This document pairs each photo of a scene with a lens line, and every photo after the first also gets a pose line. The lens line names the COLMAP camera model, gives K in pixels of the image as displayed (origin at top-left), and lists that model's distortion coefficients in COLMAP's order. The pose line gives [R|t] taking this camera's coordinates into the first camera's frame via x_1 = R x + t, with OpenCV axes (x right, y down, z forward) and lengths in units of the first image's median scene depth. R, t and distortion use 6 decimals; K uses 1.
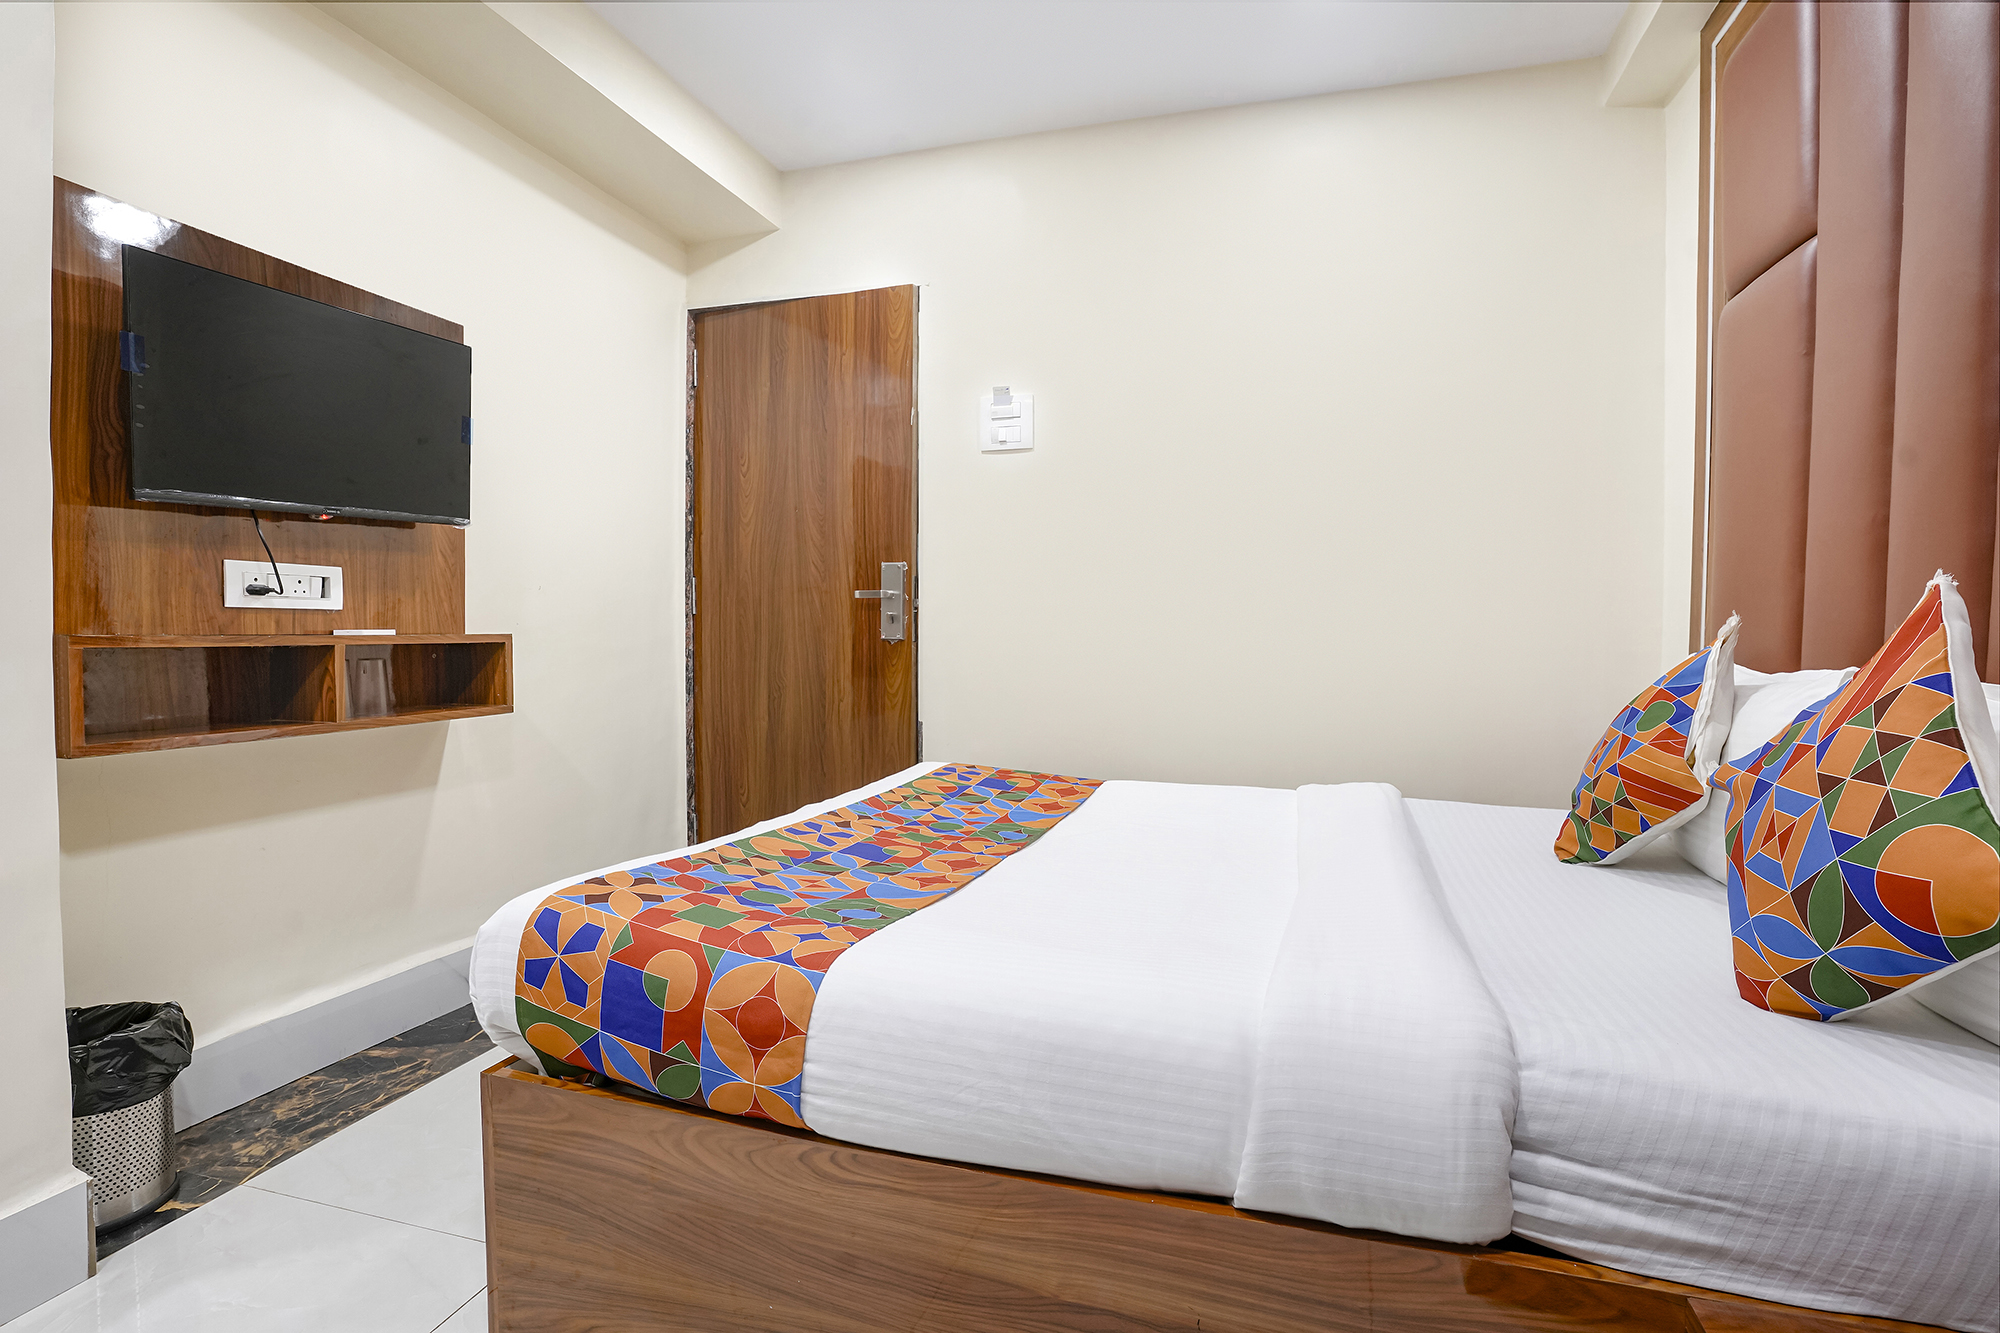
lens RADIAL K [[976.3, 0, 992.9], [0, 976.3, 667.3], [0, 0, 1]] dist [-0.086158, 0.044409]
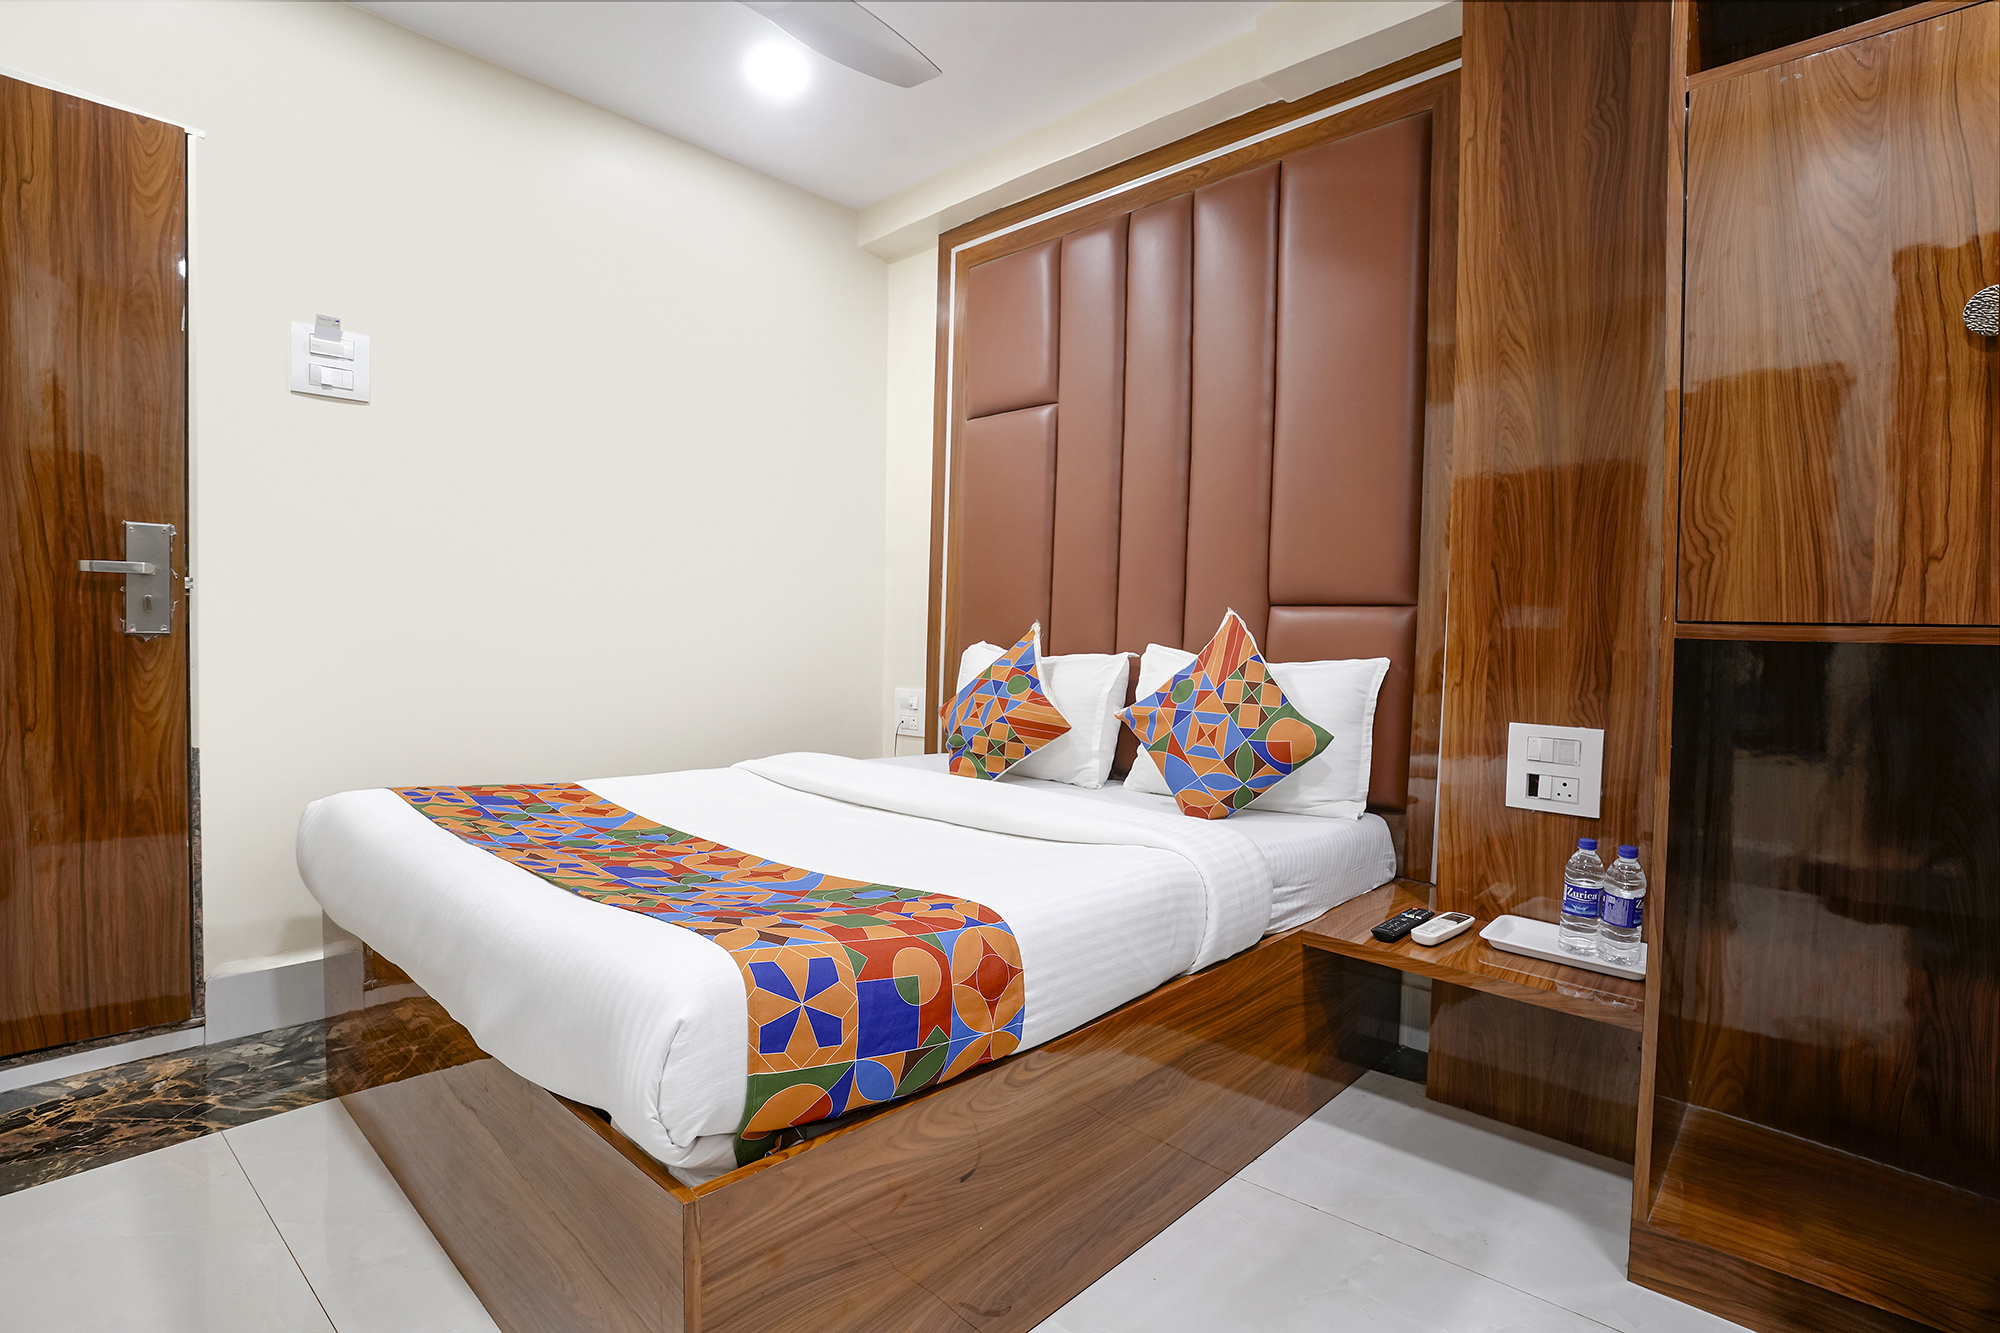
lens RADIAL K [[976.3, 0, 992.9], [0, 976.3, 667.3], [0, 0, 1]] dist [-0.086158, 0.044409]
pose [[0.435434, -0.029661, 0.899732, -1.165038], [0.018714, 0.999539, 0.023894, -0.025959], [-0.900026, 0.006433, 0.435788, 0.451002]]
